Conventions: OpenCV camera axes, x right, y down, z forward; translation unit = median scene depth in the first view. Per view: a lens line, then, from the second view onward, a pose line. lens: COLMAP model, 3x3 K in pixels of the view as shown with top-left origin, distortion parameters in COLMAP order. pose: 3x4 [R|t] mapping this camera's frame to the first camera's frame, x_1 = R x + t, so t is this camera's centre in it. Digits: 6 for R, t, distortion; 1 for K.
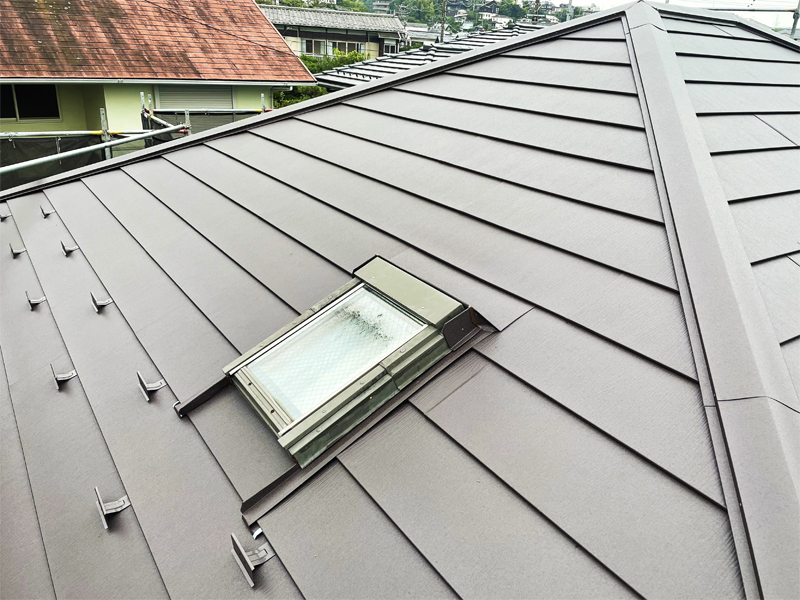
lens RADIAL K [[617.5, 0, 400.0], [0, 617.5, 300.0], [0, 0, 1]] dist [0.094255, -0.123774]
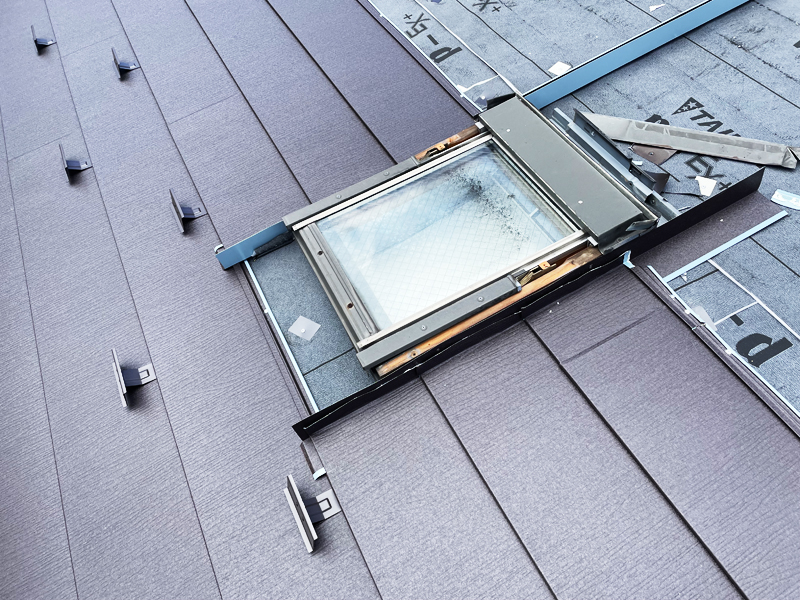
lens RADIAL K [[617.5, 0, 400.0], [0, 617.5, 300.0], [0, 0, 1]] dist [0.094255, -0.123774]
pose [[0.980708, 0.194837, 0.015837, -0.158460], [-0.188561, 0.921522, 0.339474, -0.090231], [0.051548, -0.335911, 0.940482, 0.304253]]
